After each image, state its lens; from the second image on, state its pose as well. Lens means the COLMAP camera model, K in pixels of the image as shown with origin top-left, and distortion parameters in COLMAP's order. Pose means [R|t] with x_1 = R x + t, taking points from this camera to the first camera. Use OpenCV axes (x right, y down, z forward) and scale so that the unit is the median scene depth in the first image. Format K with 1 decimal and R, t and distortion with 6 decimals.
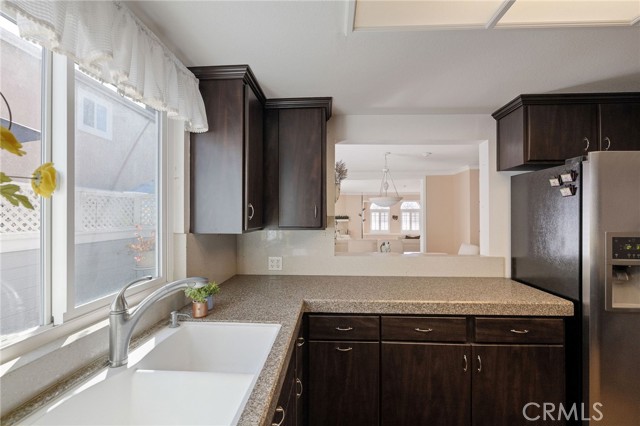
lens RADIAL K [[272.6, 0, 323.2], [0, 272.6, 213.5], [0, 0, 1]] dist [-0.000567, -0.001545]
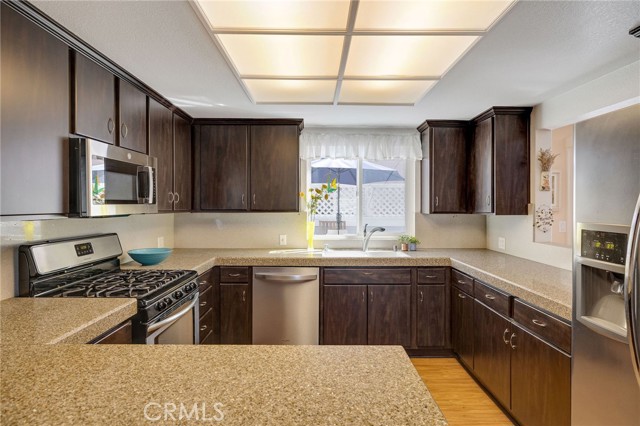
lens RADIAL K [[349.6, 0, 320.7], [0, 349.6, 211.6], [0, 0, 1]] dist [0.008761, 0.001354]
pose [[0.046934, 0.018871, -0.998720, 1.895734], [0.006647, 0.999793, 0.019204, 0.009703], [0.998876, -0.007540, 0.046799, 0.178063]]
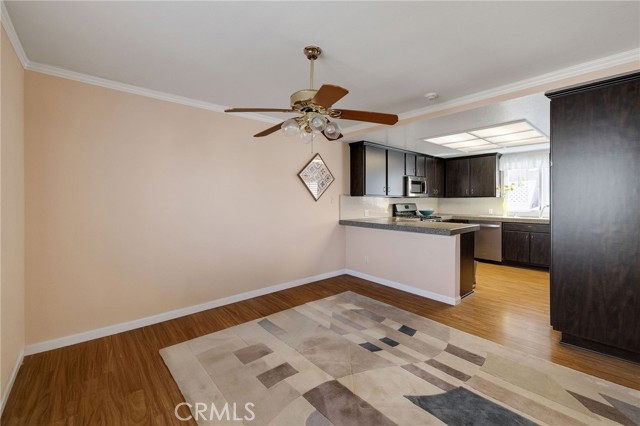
lens RADIAL K [[272.6, 0, 320.4], [0, 272.6, 202.3], [0, 0, 1]] dist [-0.000567, -0.001545]
pose [[-0.730087, 0.008877, -0.683296, 3.783406], [0.012463, 0.999922, -0.000327, 0.097712], [0.683240, -0.008755, -0.730141, 1.172429]]
